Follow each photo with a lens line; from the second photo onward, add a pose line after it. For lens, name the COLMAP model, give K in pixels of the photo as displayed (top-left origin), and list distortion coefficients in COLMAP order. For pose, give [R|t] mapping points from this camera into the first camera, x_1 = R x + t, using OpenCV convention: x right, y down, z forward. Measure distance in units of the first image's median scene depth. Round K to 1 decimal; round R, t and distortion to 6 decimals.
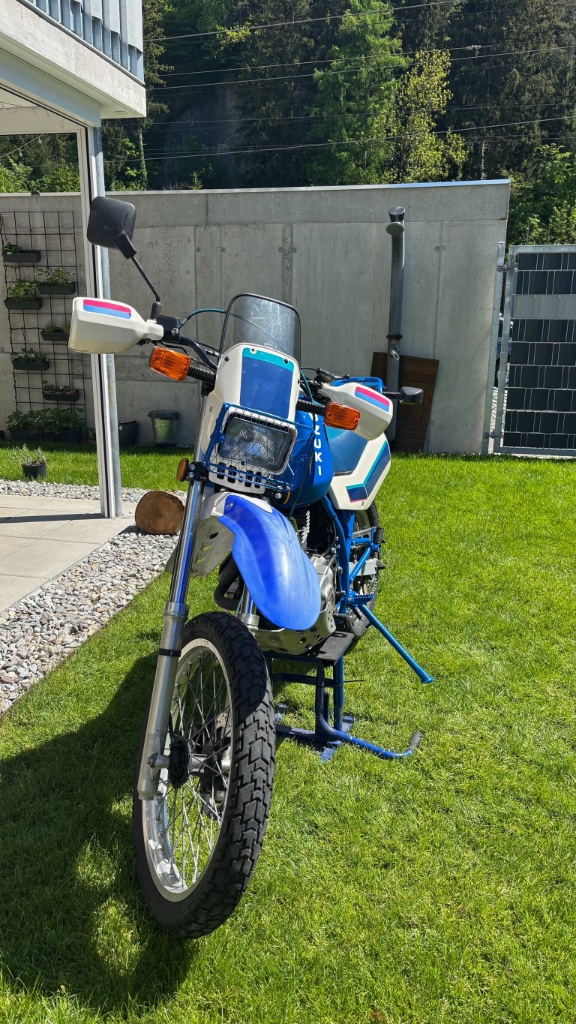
lens RADIAL K [[731.9, 0, 288.0], [0, 731.9, 512.0], [0, 0, 1]] dist [-0.002762, -0.001000]
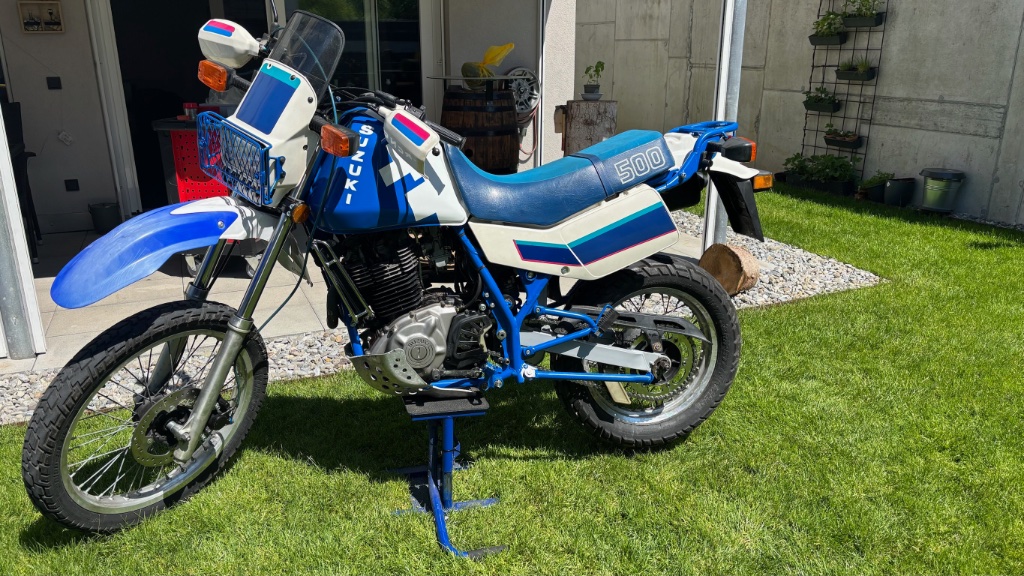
lens RADIAL K [[752.4, 0, 512.0], [0, 752.4, 288.0], [0, 0, 1]] dist [-0.000254, -0.000264]
pose [[0.637150, 0.225514, -0.737010, 0.161379], [-0.198664, 0.971978, 0.125664, -0.019236], [0.744697, 0.066351, 0.664097, 0.093387]]
